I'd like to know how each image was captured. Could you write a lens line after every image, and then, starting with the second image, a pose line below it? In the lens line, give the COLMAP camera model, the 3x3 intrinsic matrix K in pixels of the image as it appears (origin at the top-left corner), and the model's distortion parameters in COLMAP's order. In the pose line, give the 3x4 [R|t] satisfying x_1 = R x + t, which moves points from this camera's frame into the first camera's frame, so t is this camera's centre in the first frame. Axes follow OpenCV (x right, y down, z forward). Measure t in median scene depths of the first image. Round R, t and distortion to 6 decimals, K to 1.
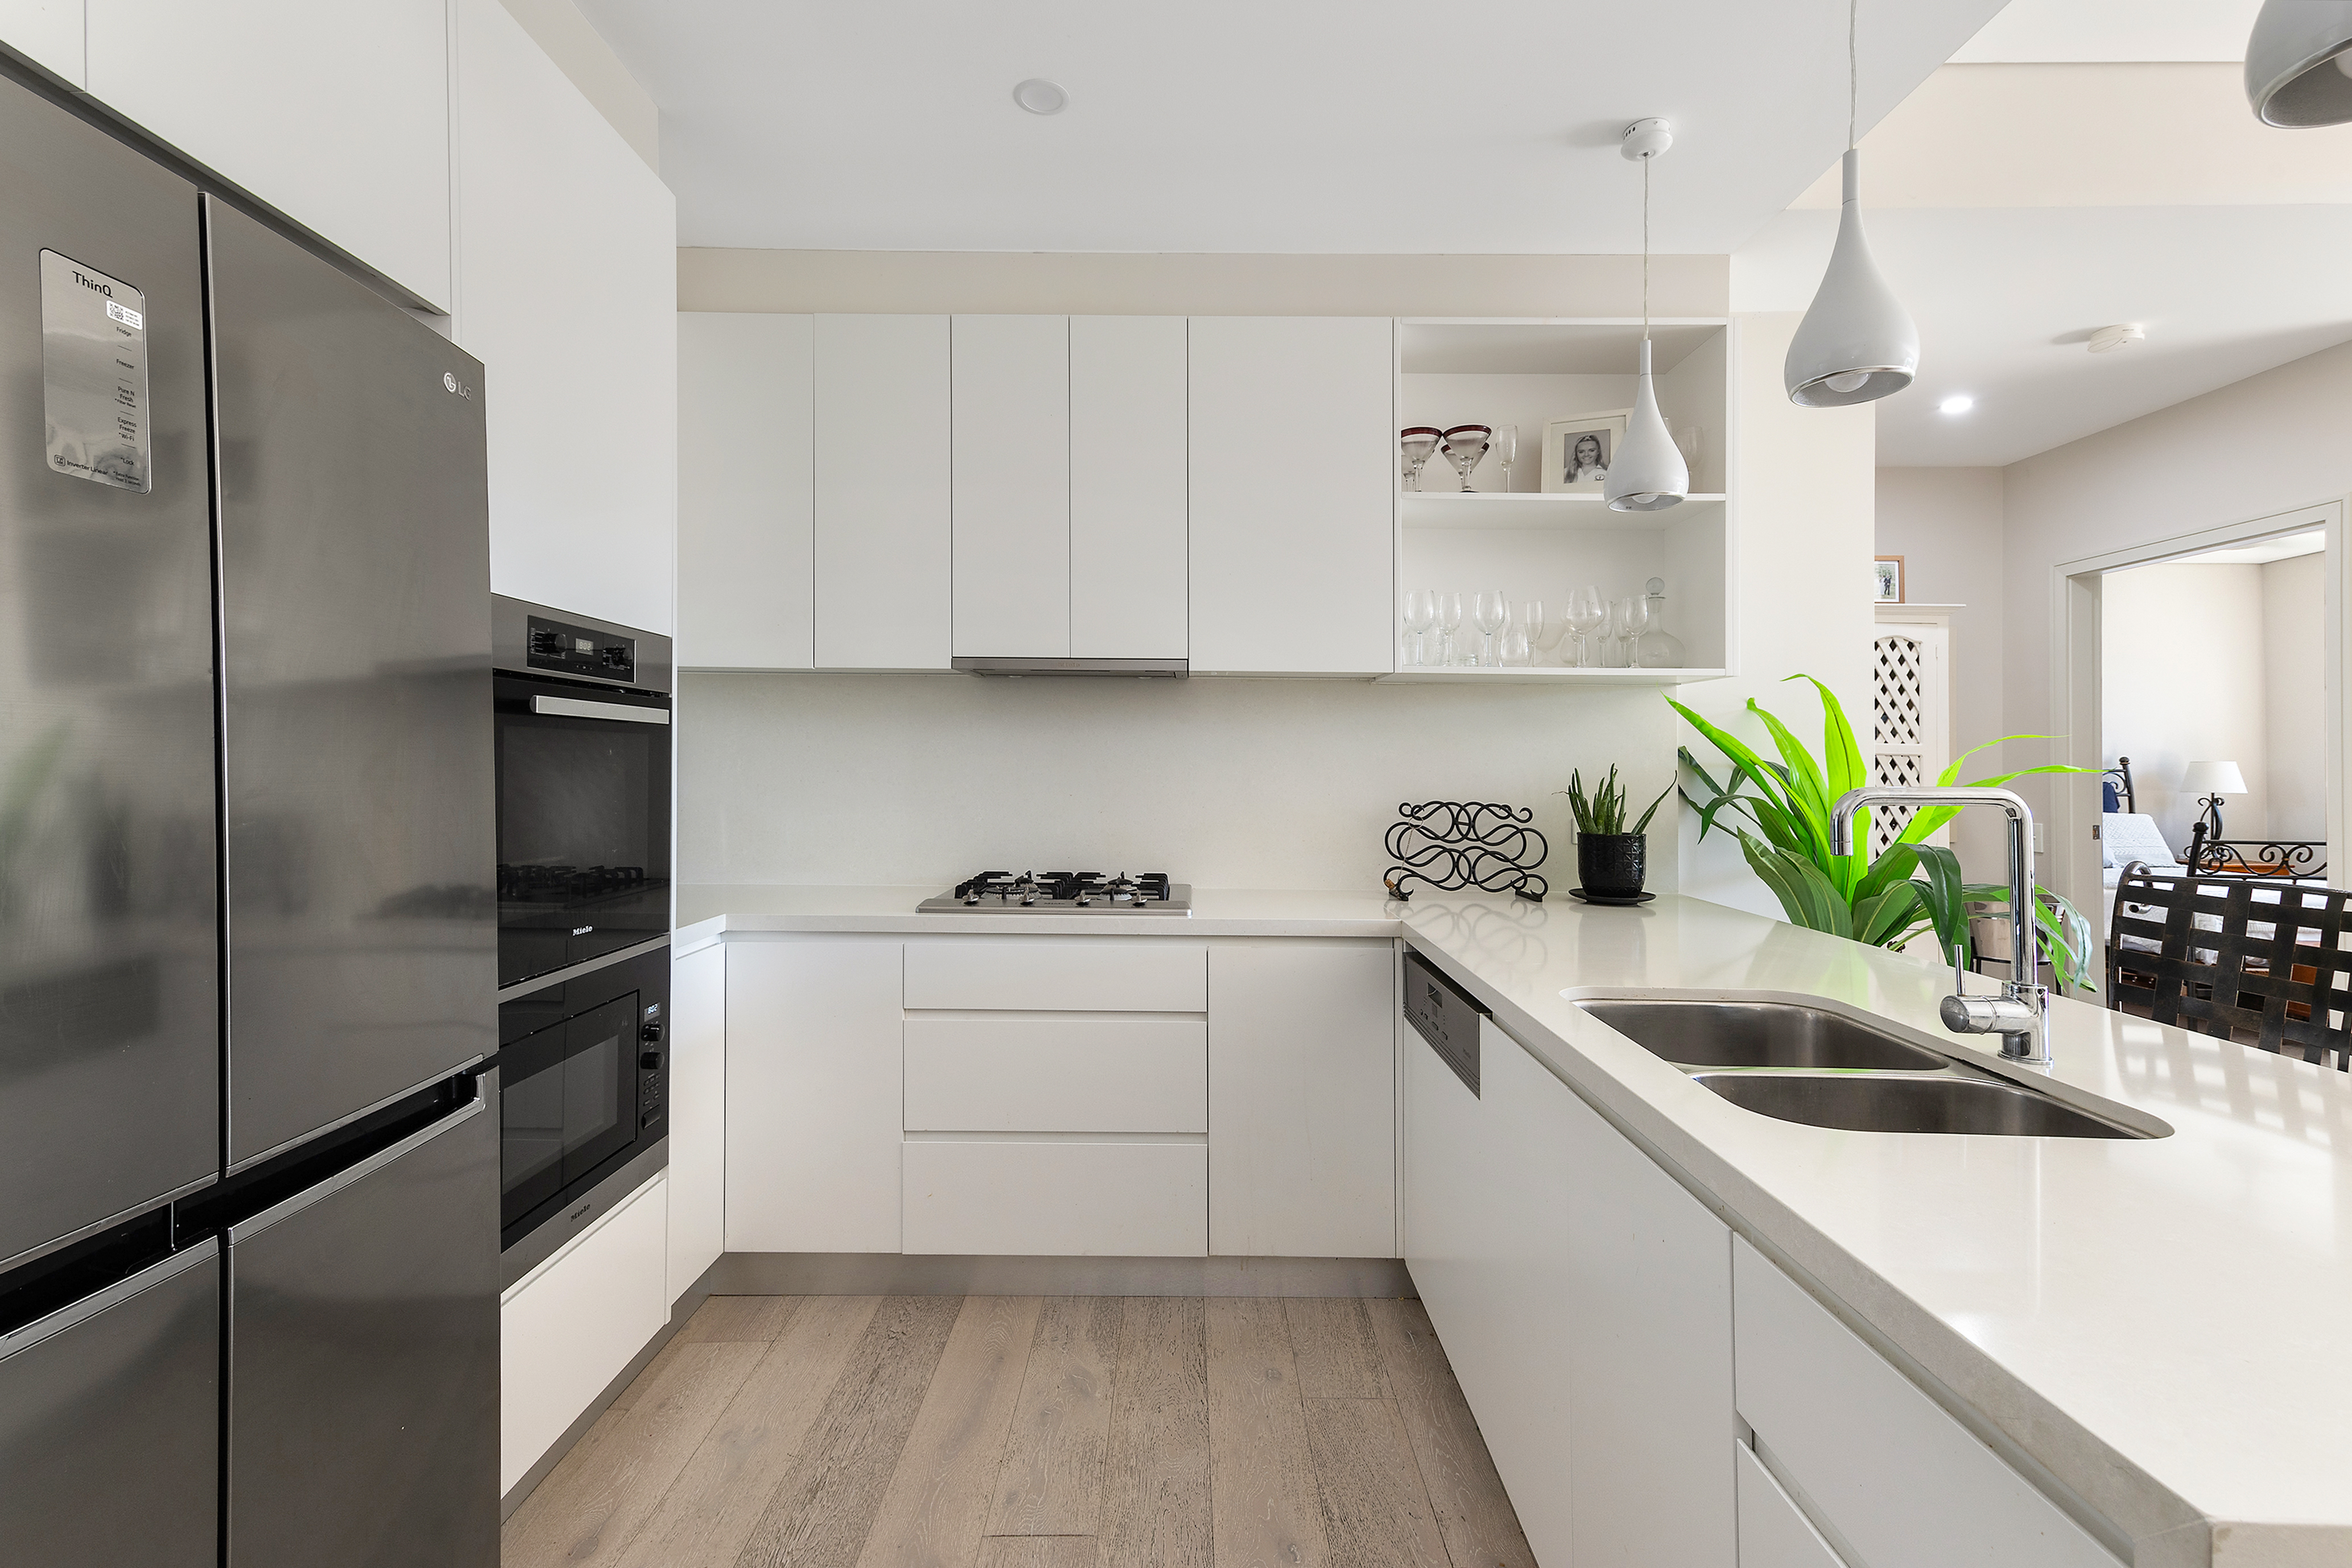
lens RADIAL K [[1010.2, 0, 1177.9], [0, 1010.2, 776.2], [0, 0, 1]] dist [-0.000610, -0.000009]
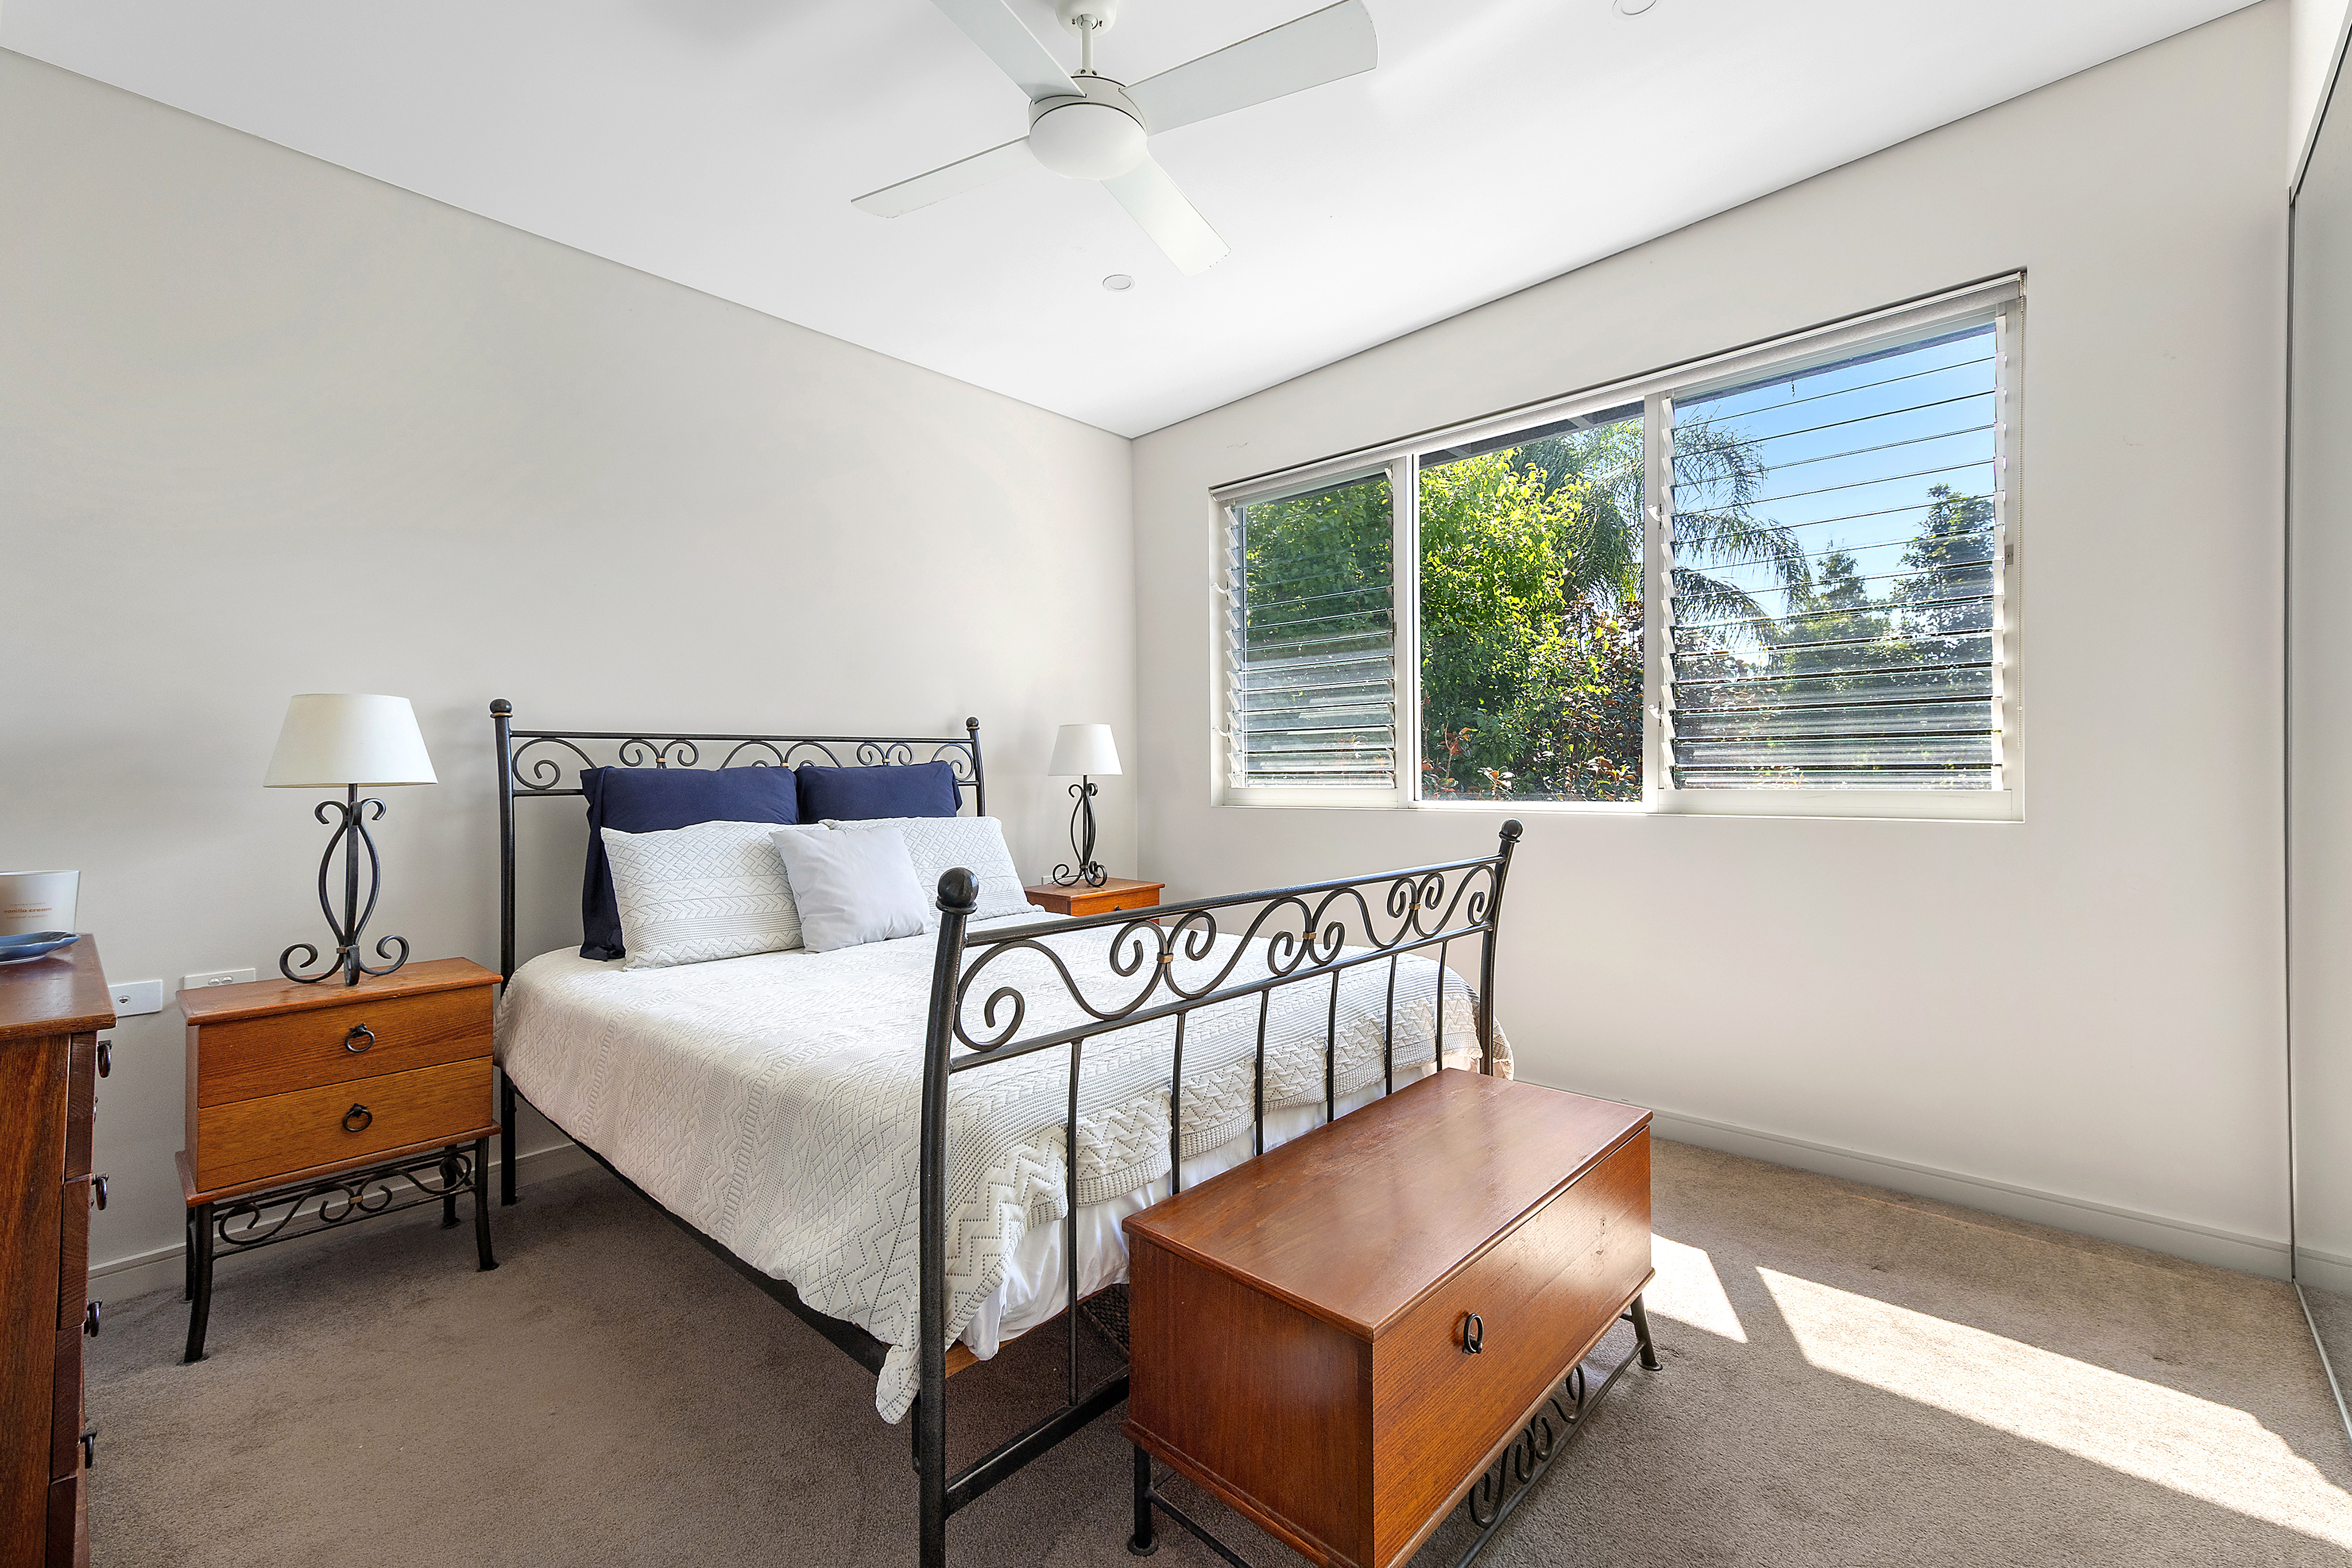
lens RADIAL K [[1010.2, 0, 1171.4], [0, 1010.2, 771.2], [0, 0, 1]] dist [-0.000610, -0.000009]
pose [[0.669892, -0.020760, 0.742169, 0.596570], [0.025813, 0.999656, 0.004663, 0.012116], [-0.742010, 0.016034, 0.670197, 0.541270]]
